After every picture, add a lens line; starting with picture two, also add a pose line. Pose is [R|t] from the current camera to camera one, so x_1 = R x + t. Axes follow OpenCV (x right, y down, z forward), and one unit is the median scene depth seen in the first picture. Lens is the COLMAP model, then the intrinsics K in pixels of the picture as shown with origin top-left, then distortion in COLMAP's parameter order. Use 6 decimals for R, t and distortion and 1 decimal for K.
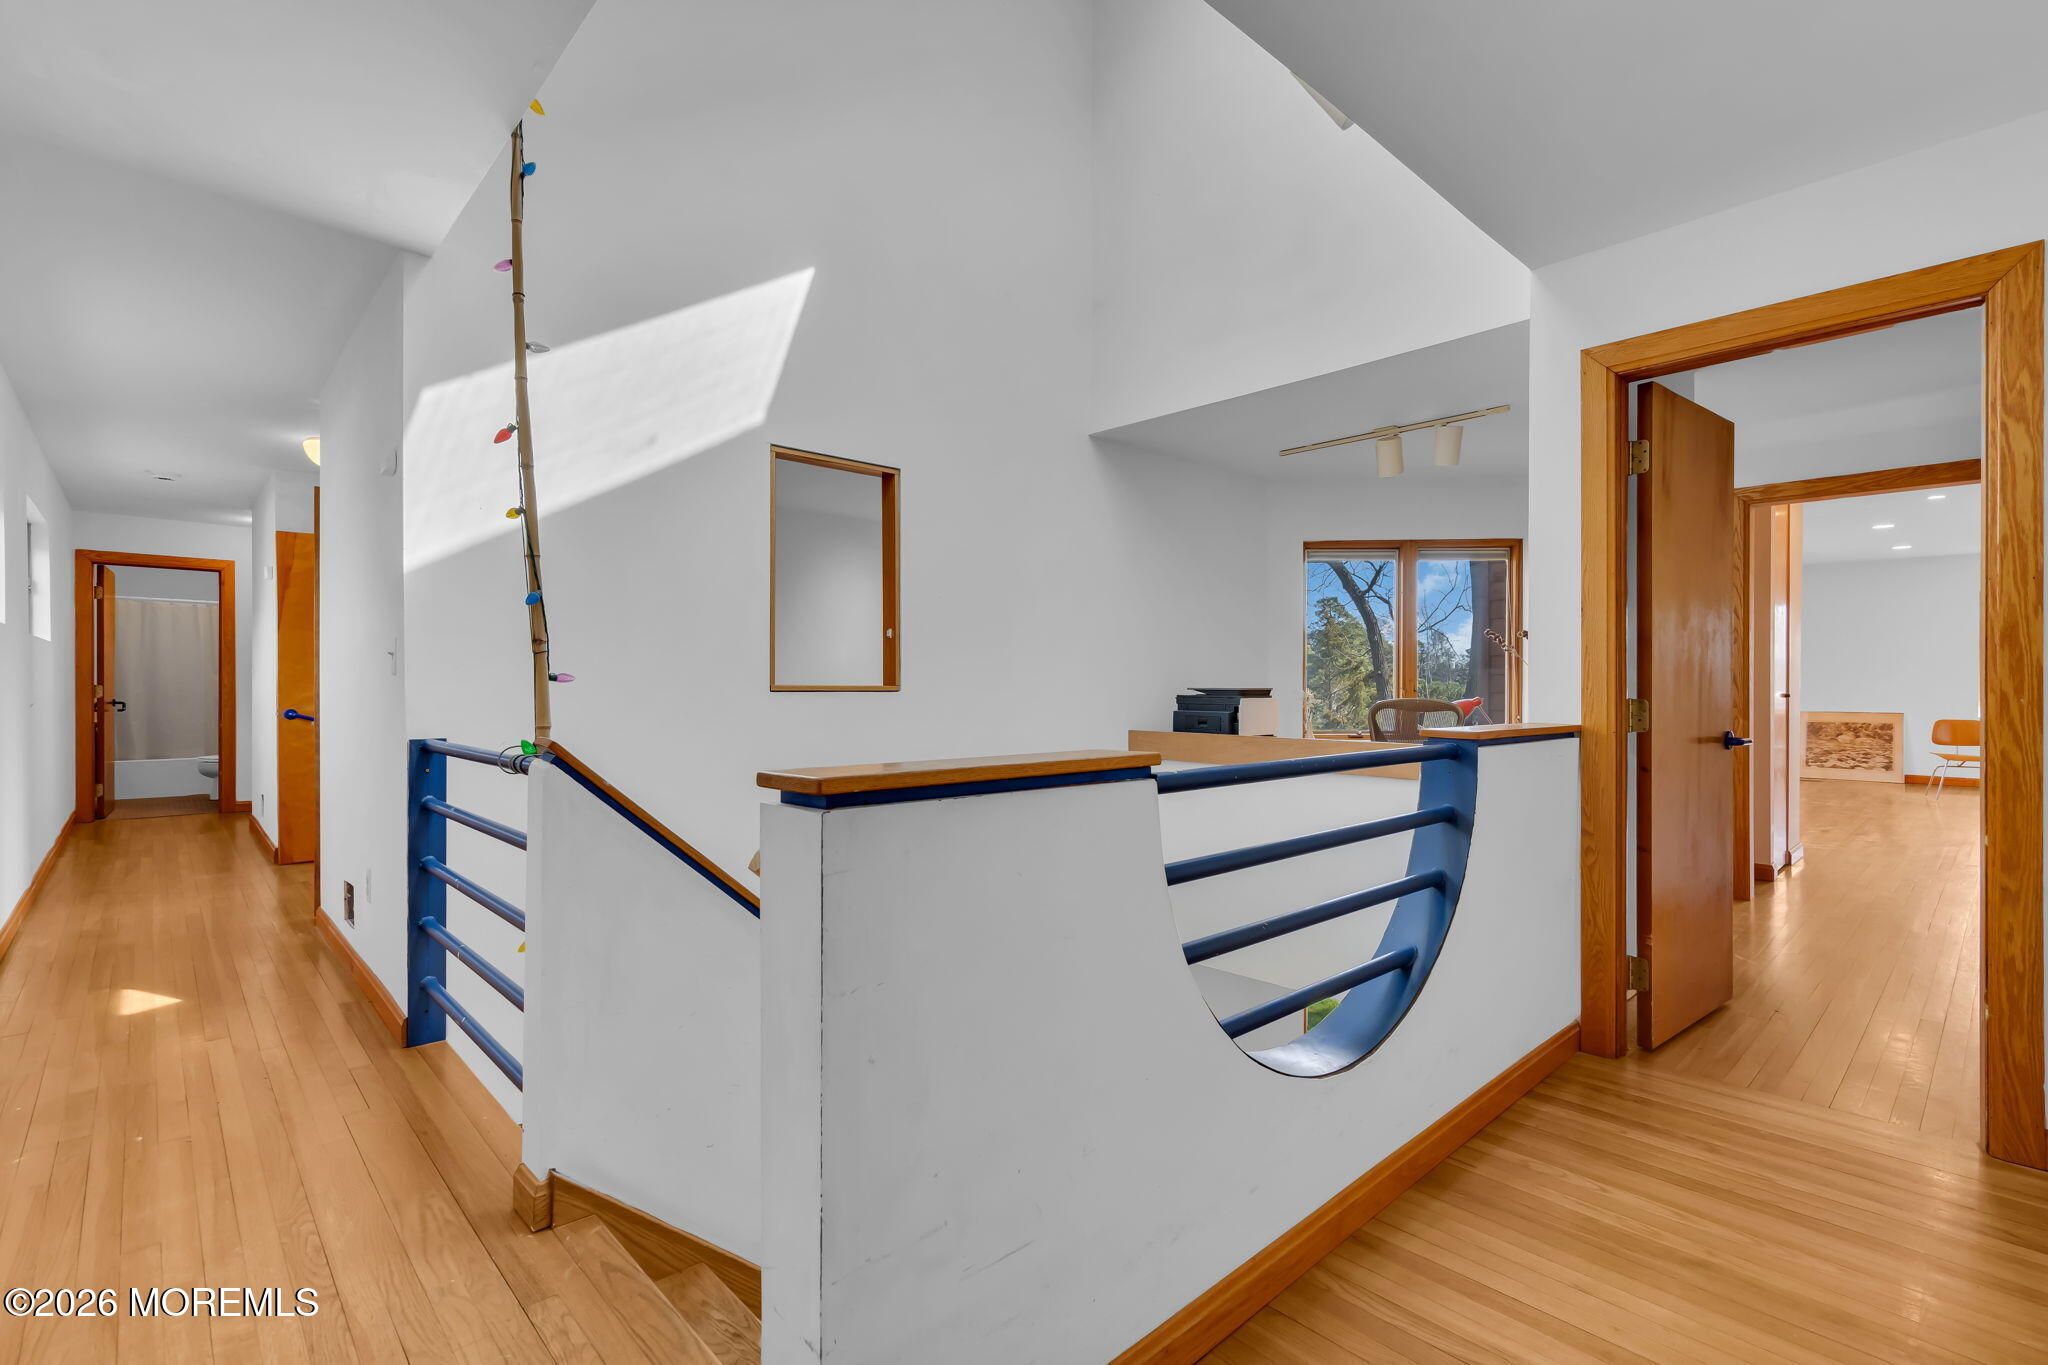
lens RADIAL K [[929.0, 0, 1022.9], [0, 929.0, 689.5], [0, 0, 1]] dist [0.004263, -0.000086]
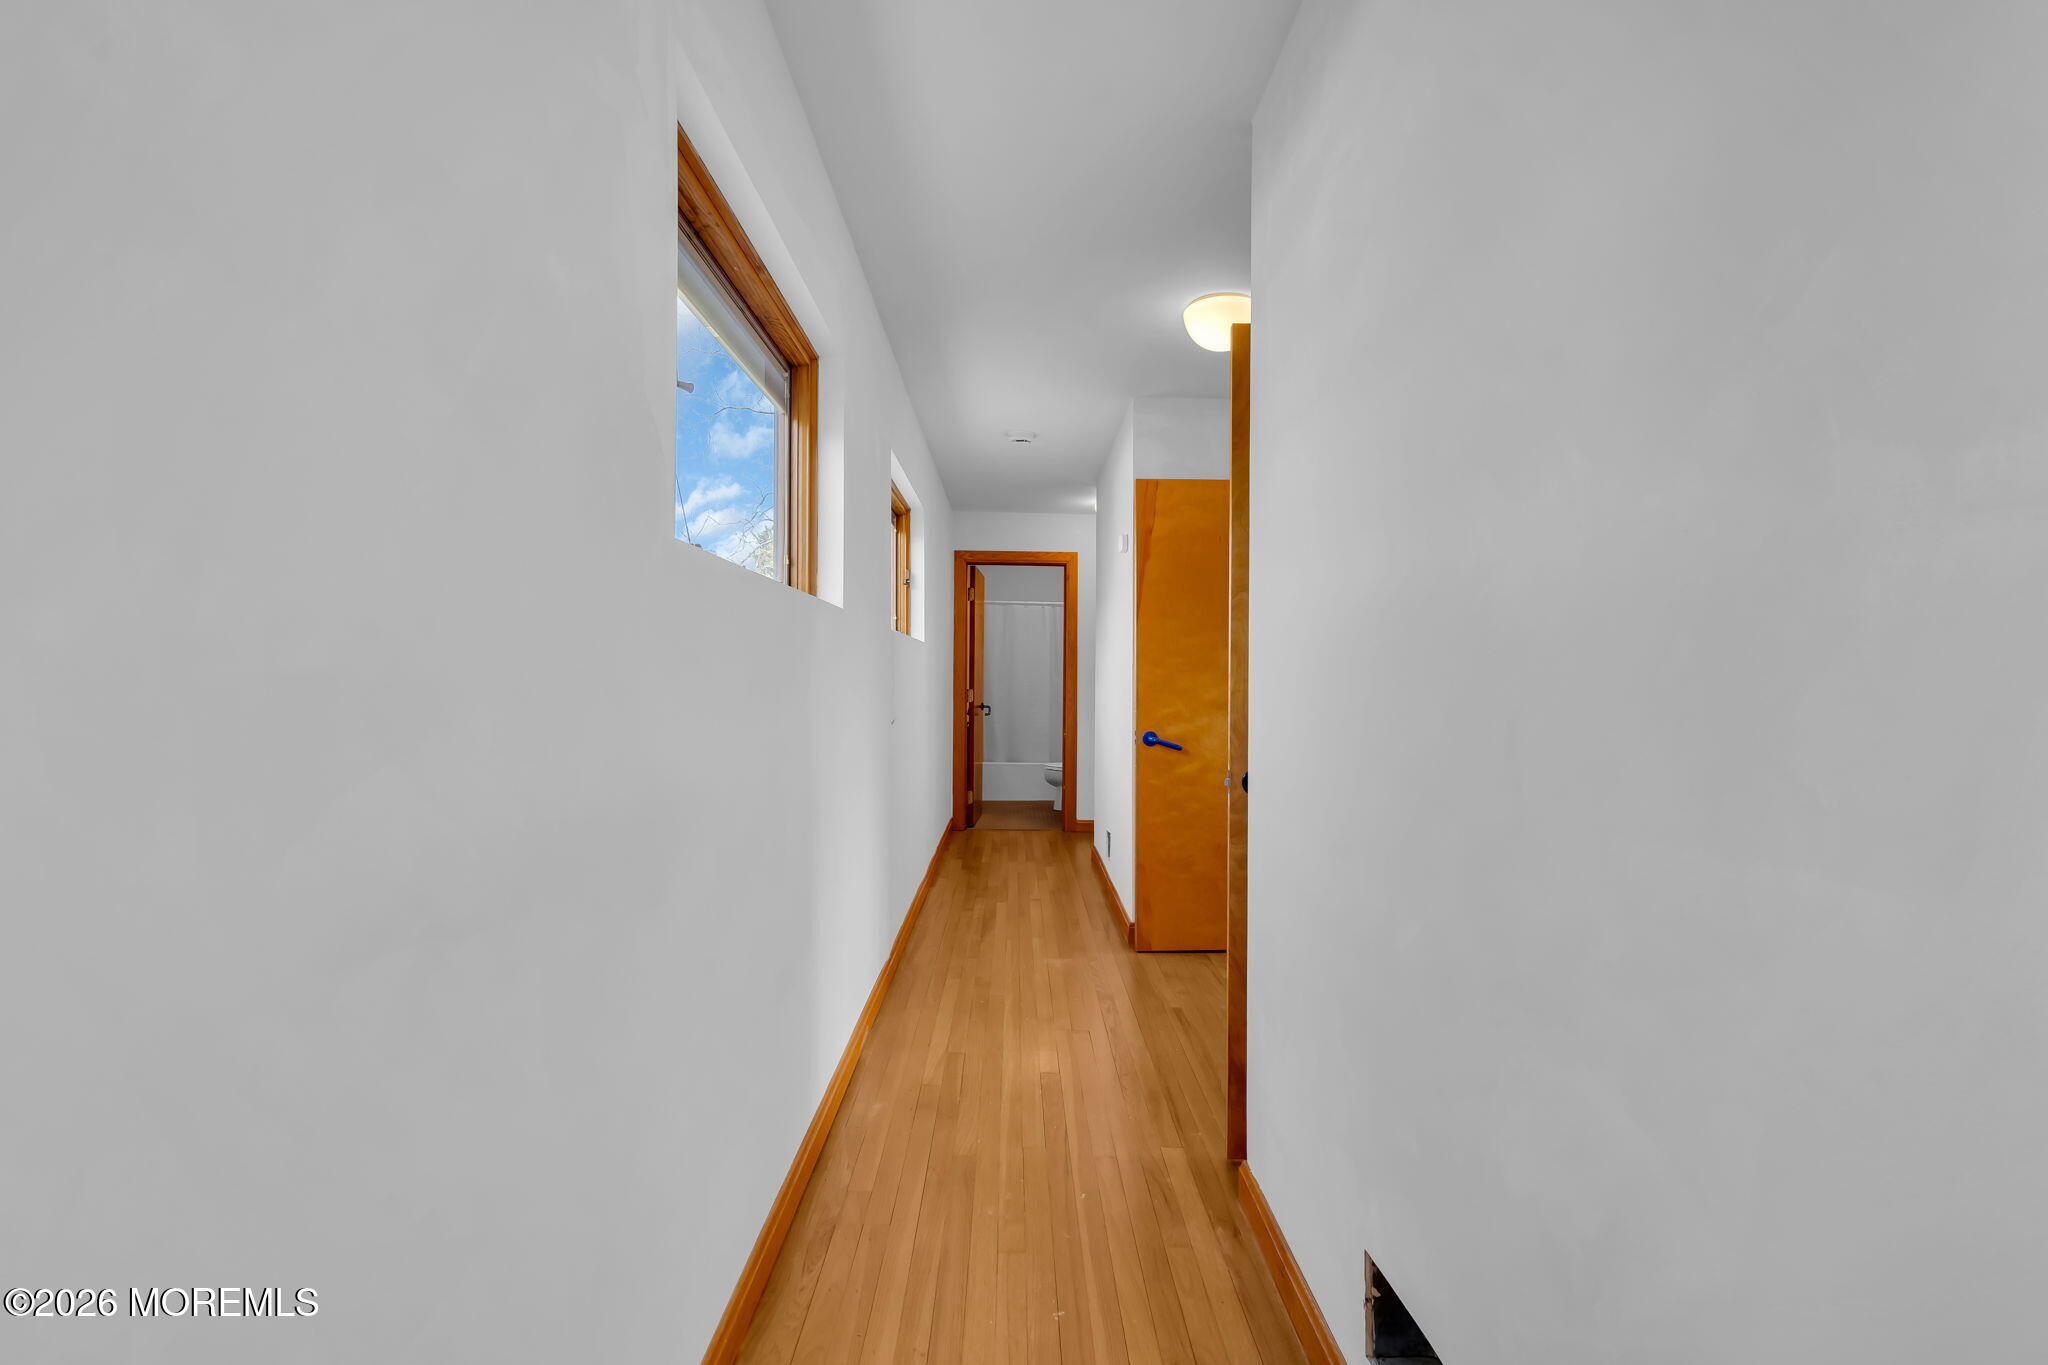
lens RADIAL K [[929.0, 0, 1024.1], [0, 929.0, 681.0], [0, 0, 1]] dist [0.004263, -0.000086]
pose [[0.737990, 0.004074, -0.674799, -0.299375], [-0.008191, 0.999962, -0.002921, -0.010874], [0.674762, 0.007683, 0.737995, 0.326462]]
